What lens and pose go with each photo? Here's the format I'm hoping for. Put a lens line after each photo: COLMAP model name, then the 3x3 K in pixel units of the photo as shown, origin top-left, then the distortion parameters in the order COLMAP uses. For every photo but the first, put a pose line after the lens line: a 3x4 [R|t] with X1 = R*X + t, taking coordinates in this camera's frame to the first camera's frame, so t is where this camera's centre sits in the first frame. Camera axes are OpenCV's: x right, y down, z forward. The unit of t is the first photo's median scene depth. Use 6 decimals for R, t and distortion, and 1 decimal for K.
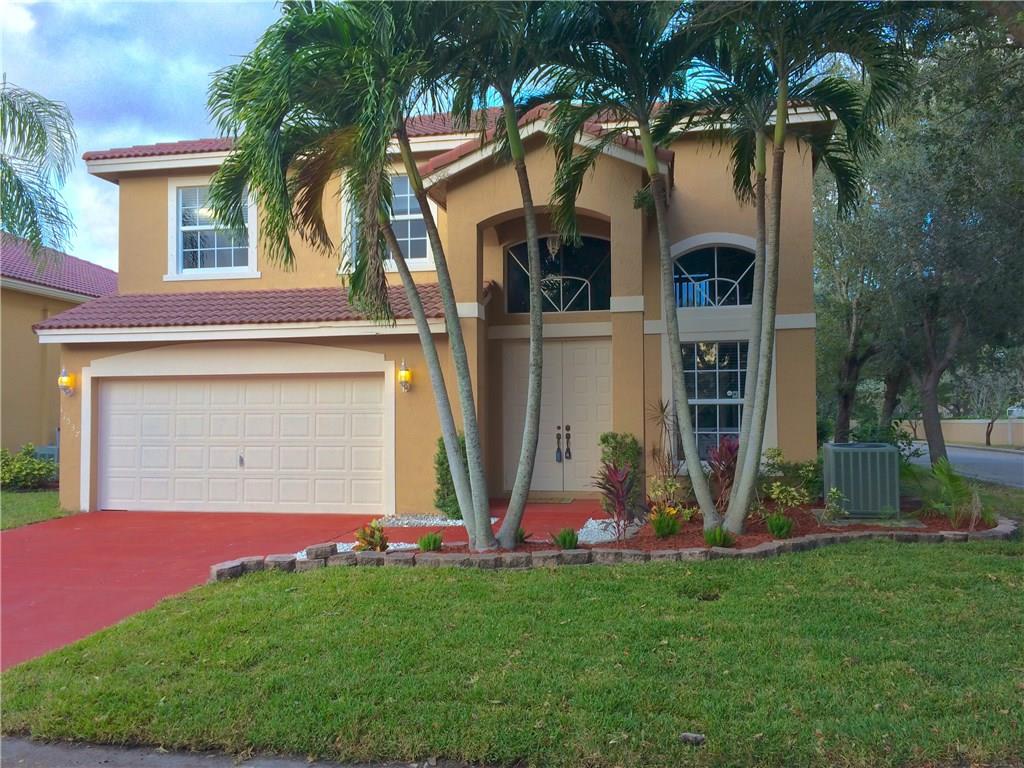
lens RADIAL K [[915.7, 0, 515.8], [0, 915.7, 385.3], [0, 0, 1]] dist [0.071628, -0.095252]
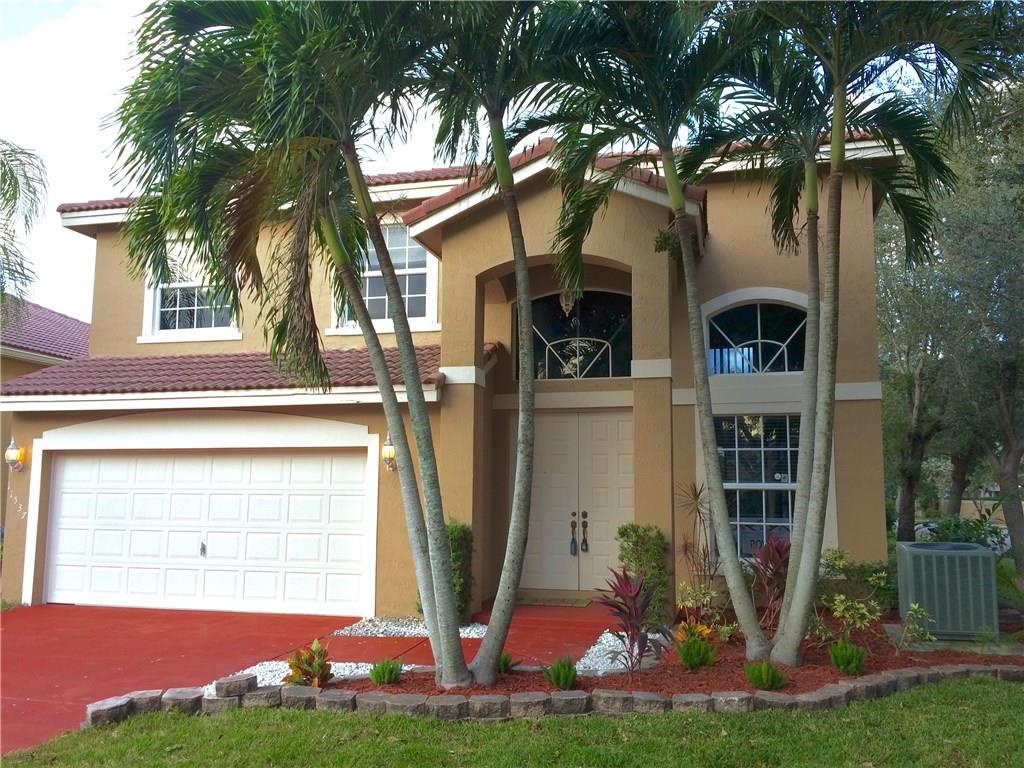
lens RADIAL K [[915.7, 0, 504.4], [0, 915.7, 382.4], [0, 0, 1]] dist [0.071628, -0.095252]
pose [[0.998170, 0.005573, -0.060211, 0.039698], [-0.010415, 0.996708, -0.080405, -0.007906], [0.059565, 0.080885, 0.994942, 0.165684]]
